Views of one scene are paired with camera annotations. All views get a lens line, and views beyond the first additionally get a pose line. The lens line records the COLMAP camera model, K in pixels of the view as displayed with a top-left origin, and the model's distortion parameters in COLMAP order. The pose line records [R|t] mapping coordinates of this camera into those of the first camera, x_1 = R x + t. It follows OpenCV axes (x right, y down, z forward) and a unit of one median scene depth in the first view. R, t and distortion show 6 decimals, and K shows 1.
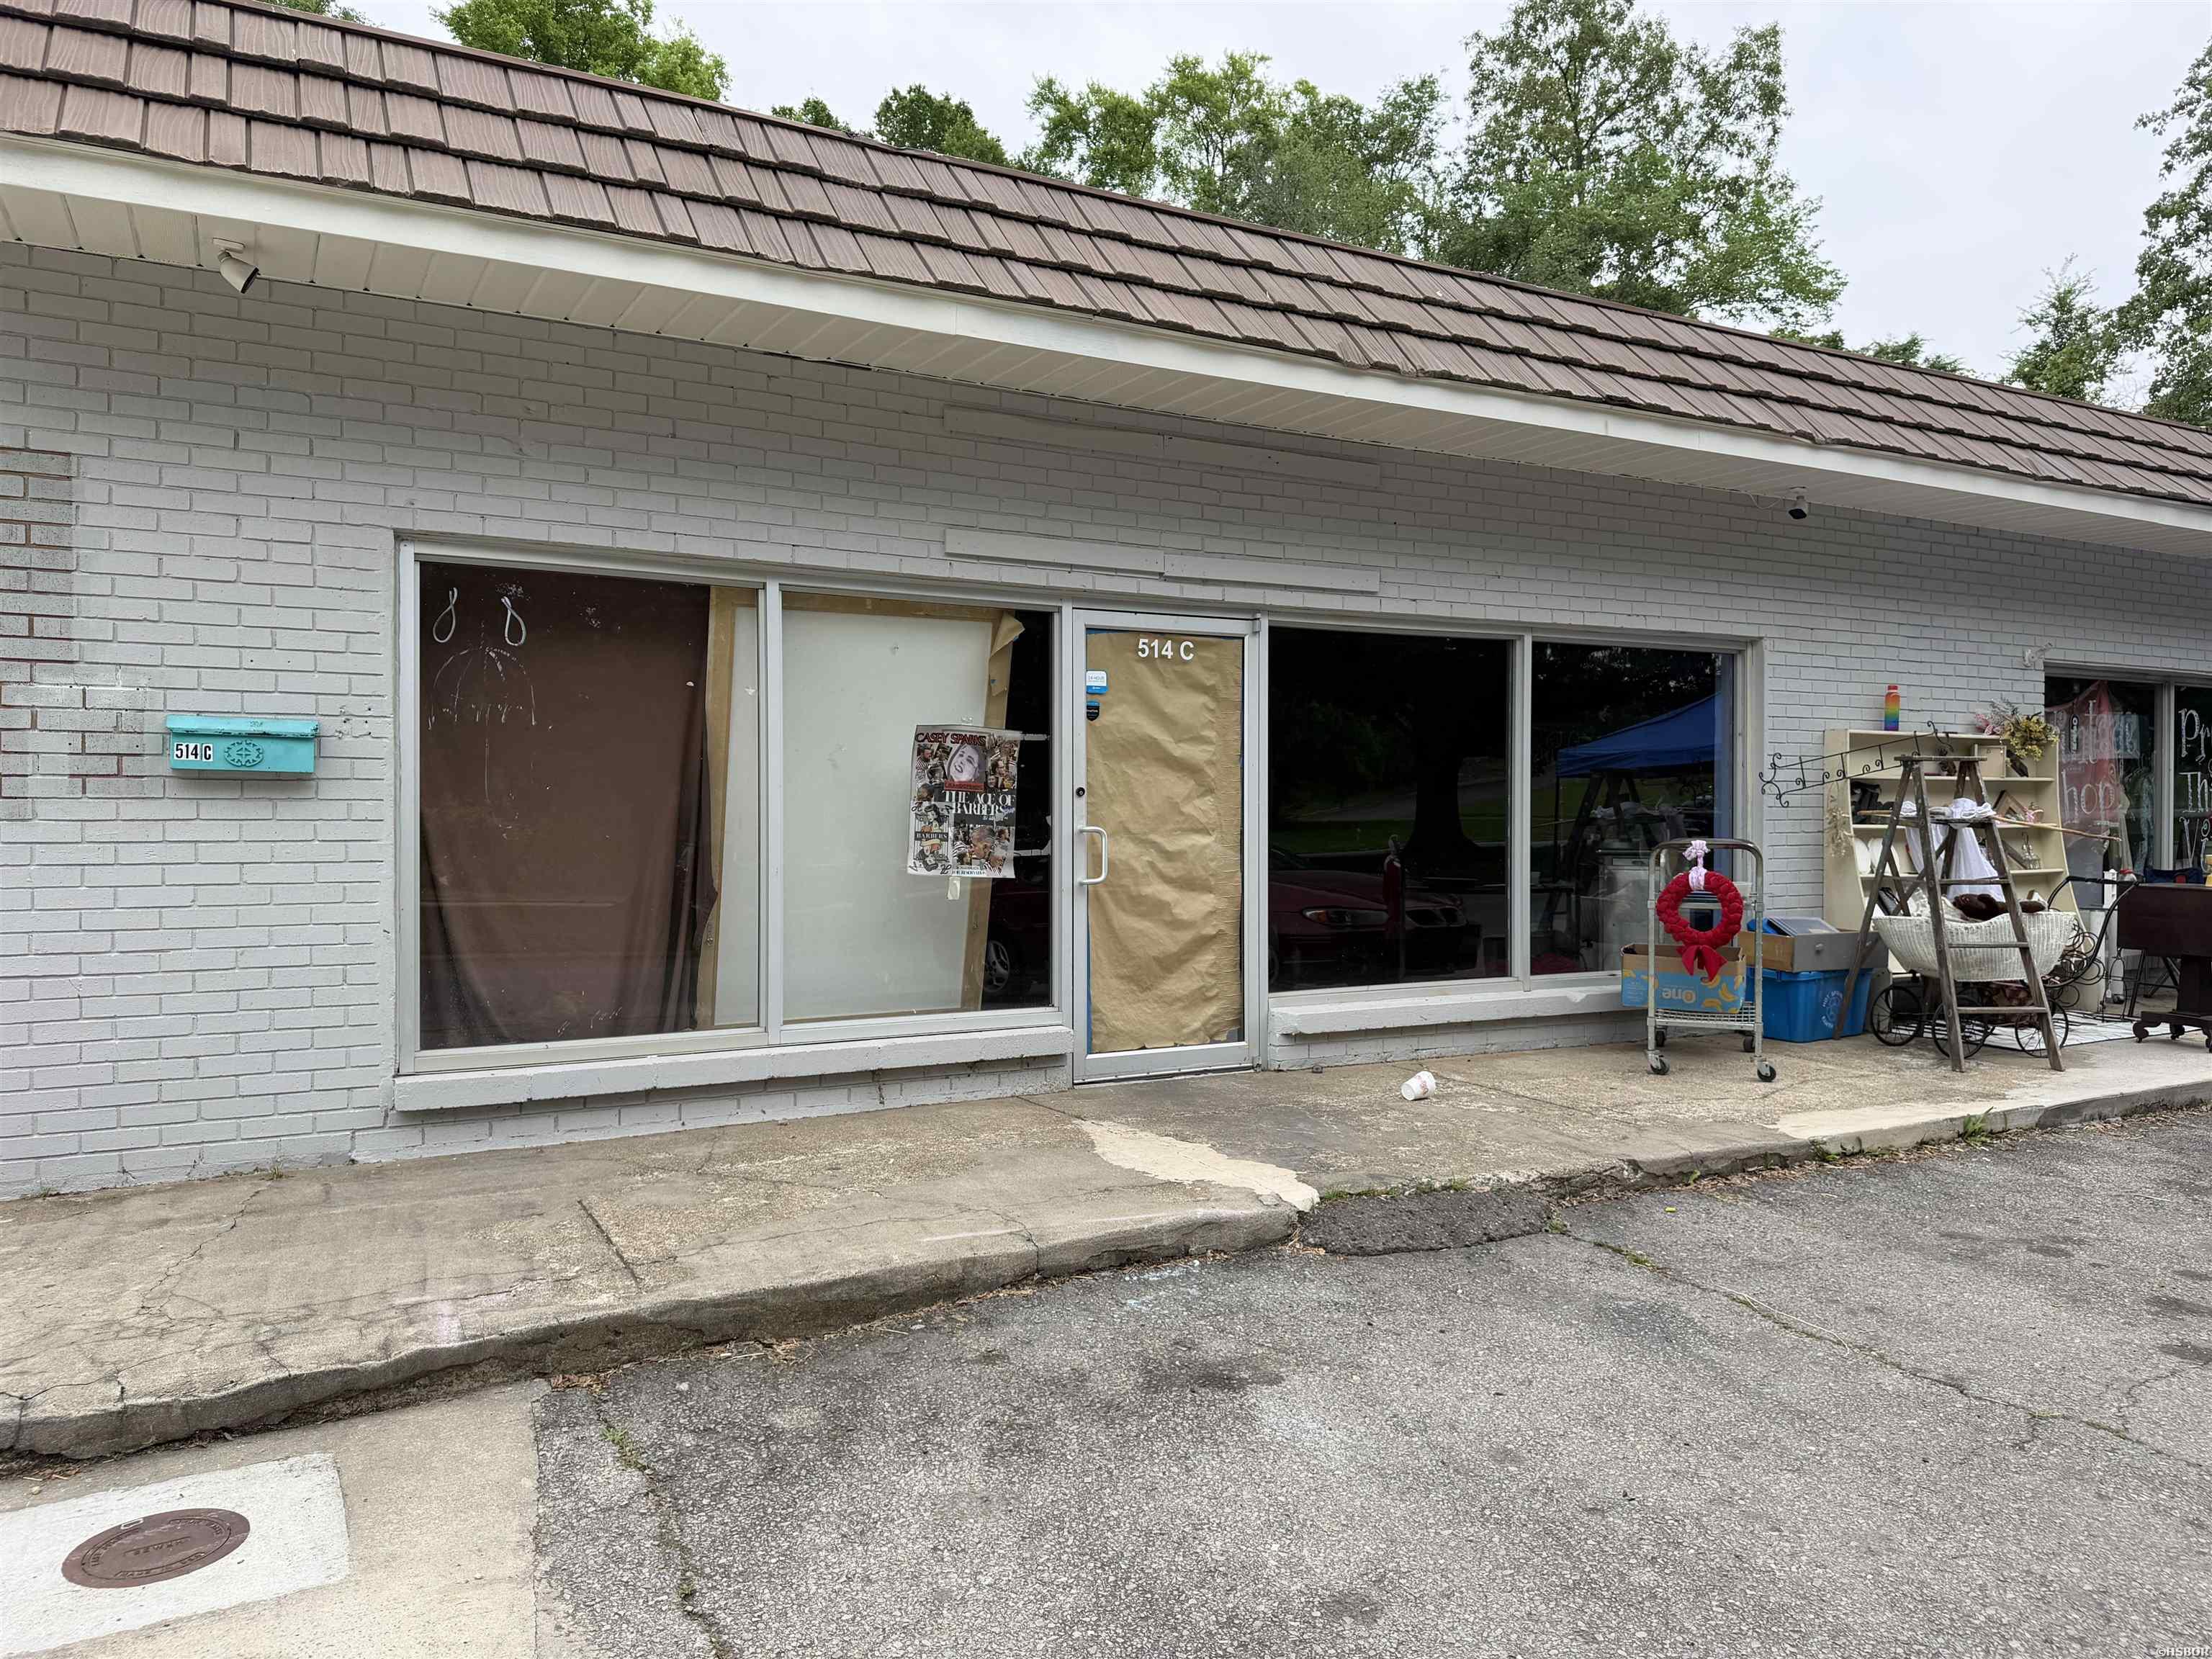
lens RADIAL K [[1534.4, 0, 1107.5], [0, 1534.4, 834.6], [0, 0, 1]] dist [0.010405, 0.032247]
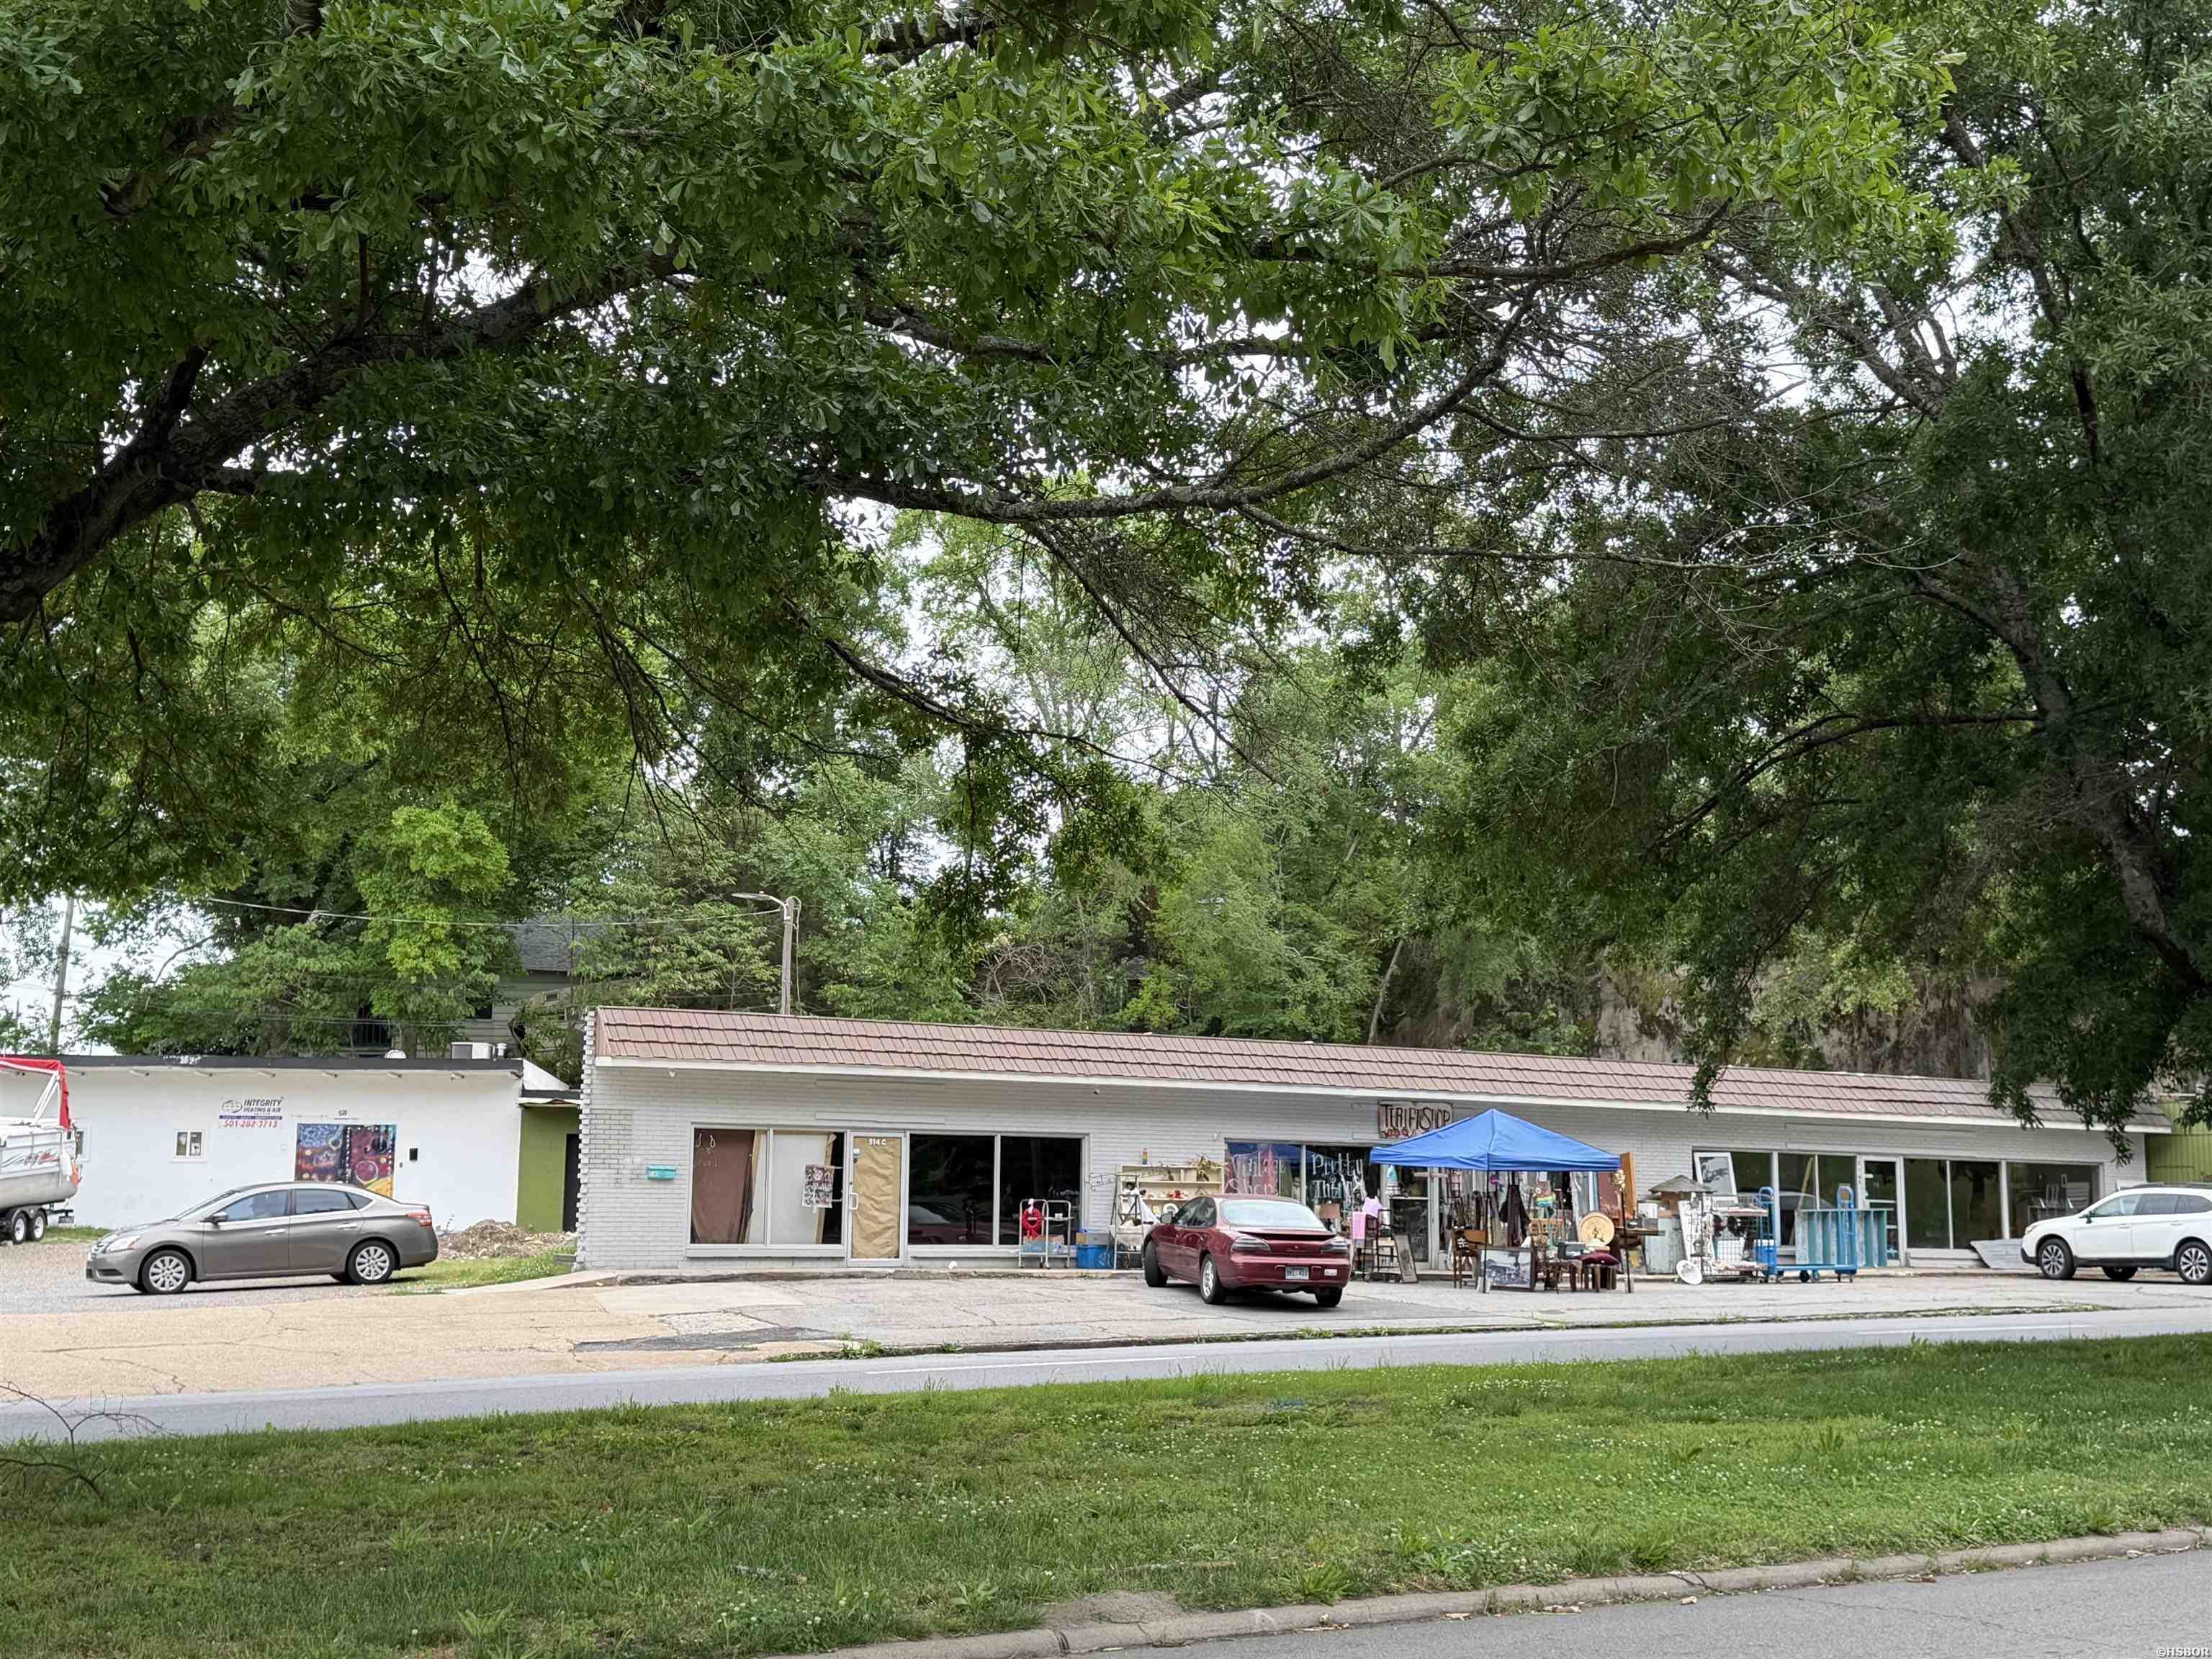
lens RADIAL K [[2768.7, 0, 1093.9], [0, 2768.7, 938.5], [0, 0, 1]] dist [0.178269, 0.000000]
pose [[0.999137, 0.020166, 0.036325, 0.296808], [-0.016157, 0.994078, -0.107464, 0.089808], [-0.038277, 0.106785, 0.993545, -5.427796]]
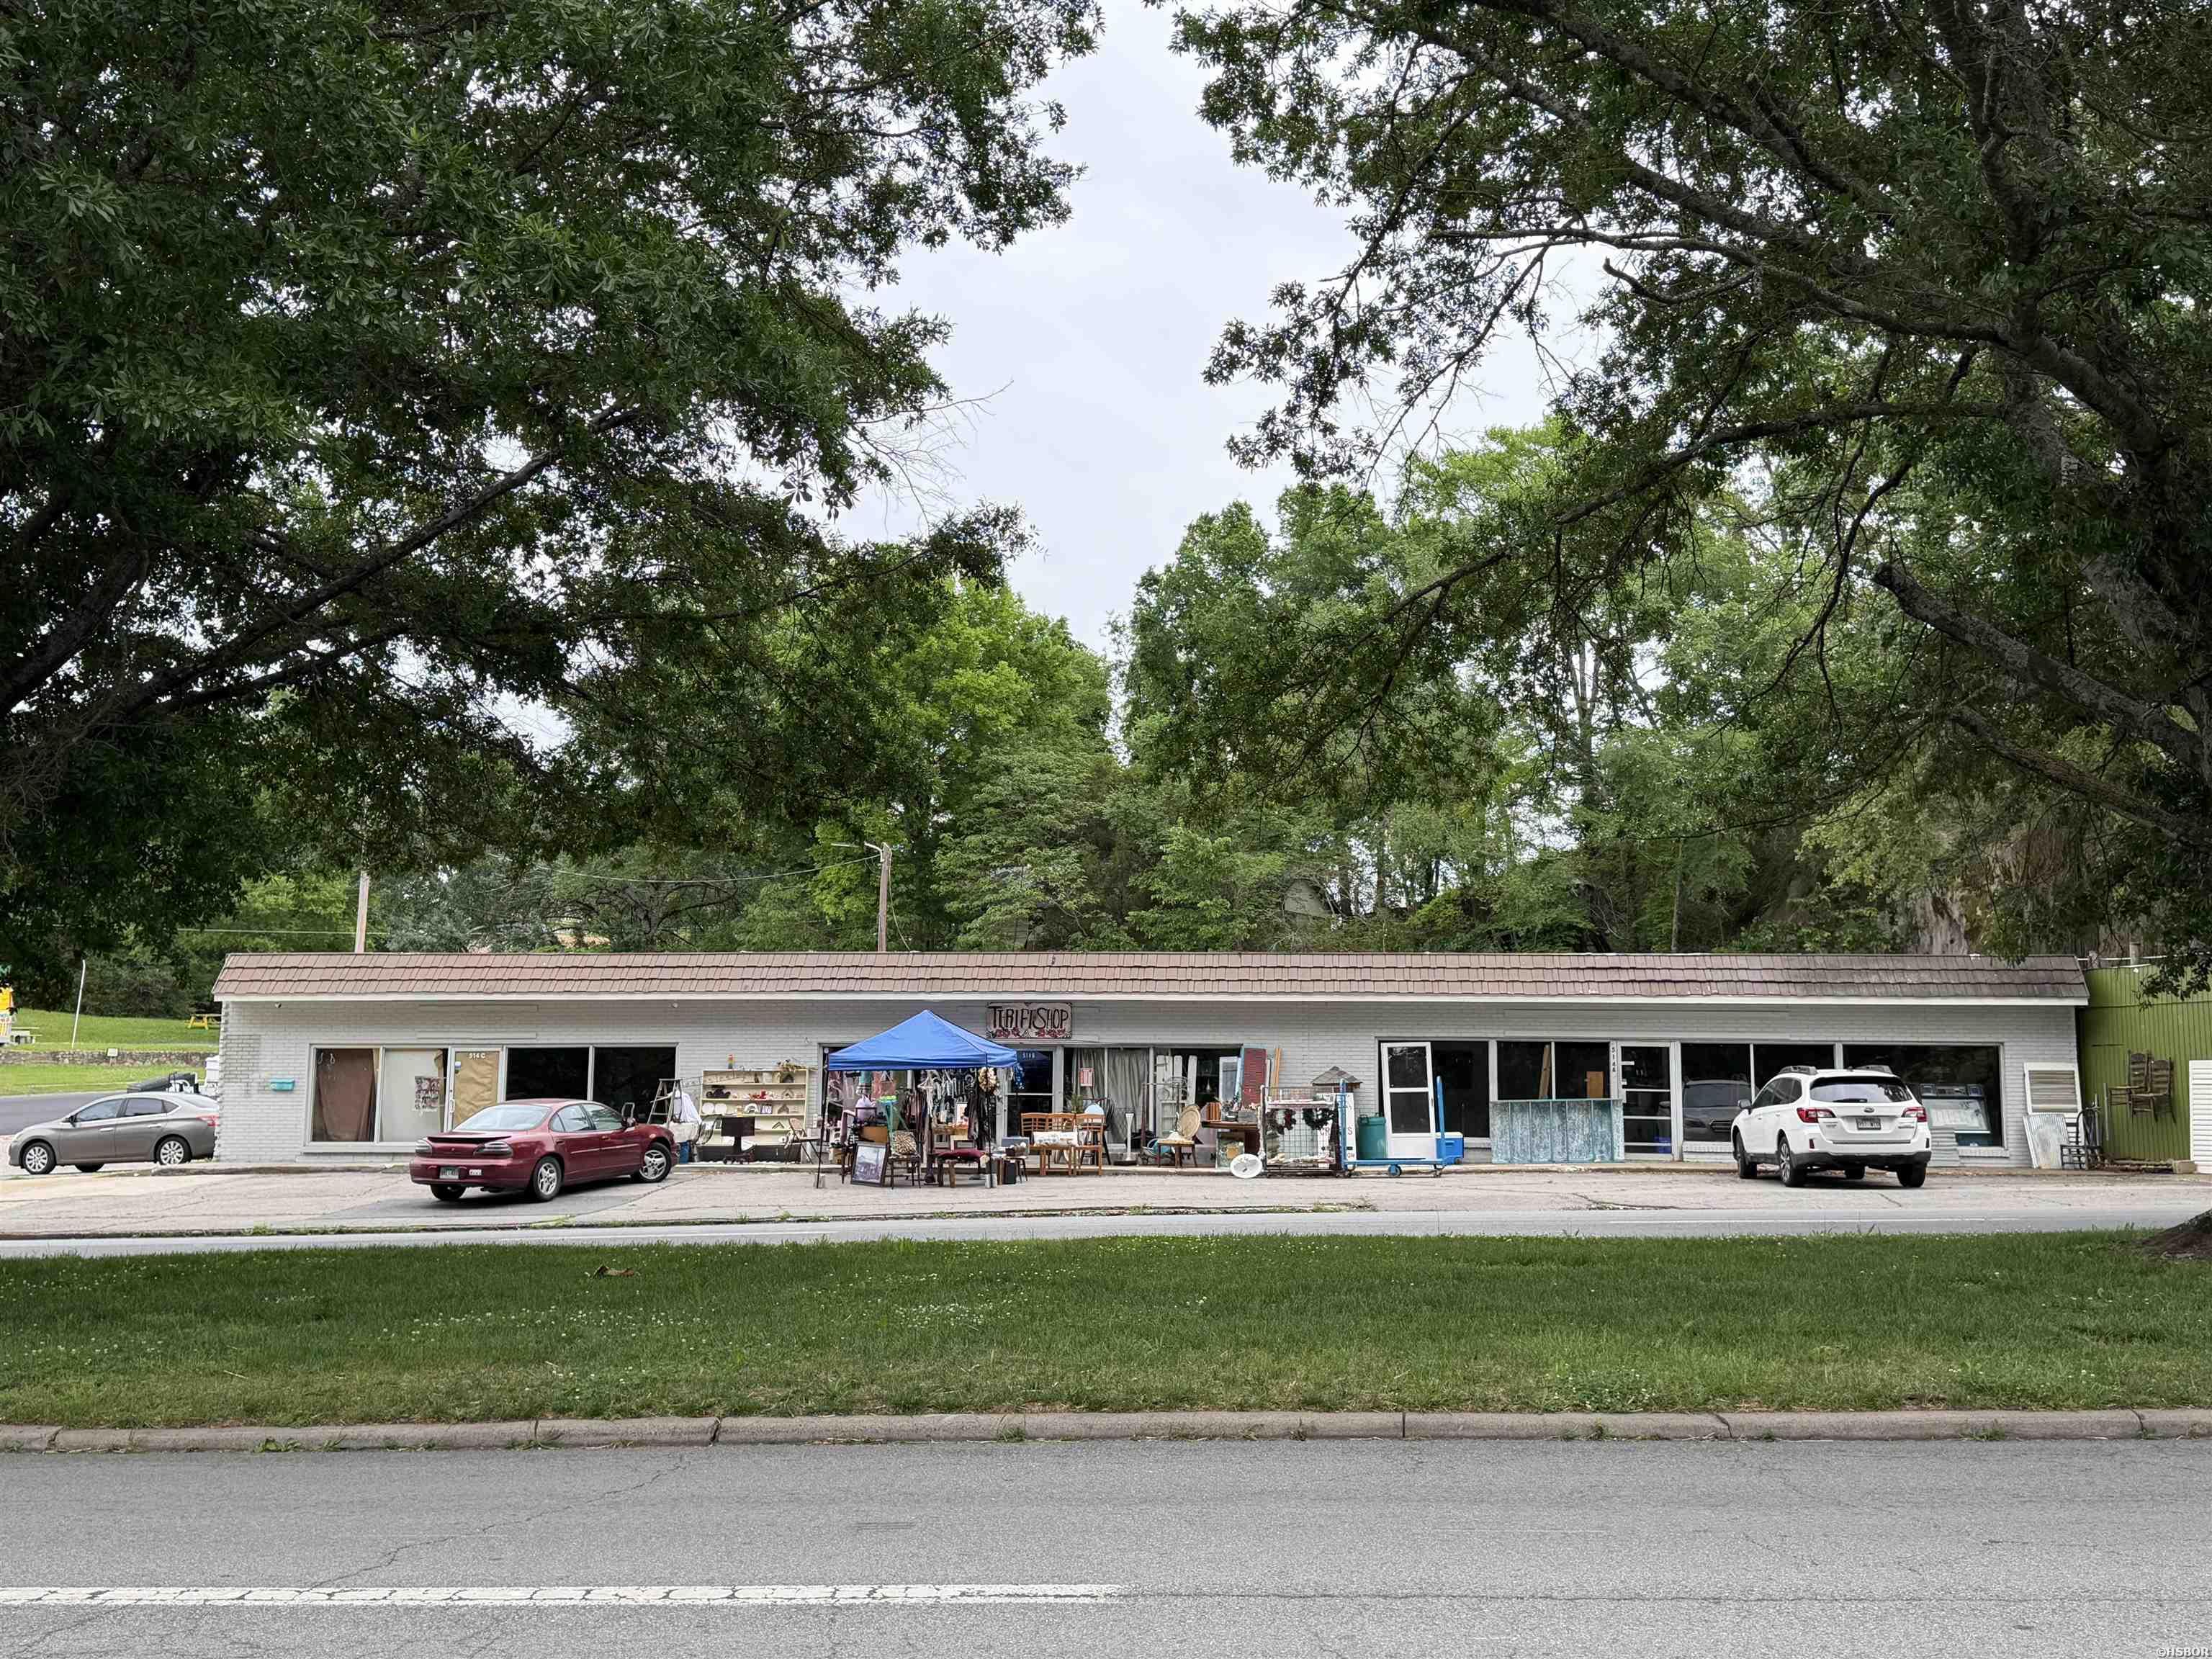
lens RADIAL K [[2191.6, 0, 1157.0], [0, 2191.6, 876.6], [0, 0, 1]] dist [0.120790, 0.000000]
pose [[0.835094, -0.048239, -0.547989, 4.984476], [-0.012868, 0.994162, -0.107125, 0.016797], [0.549957, 0.096511, 0.829598, -3.079225]]
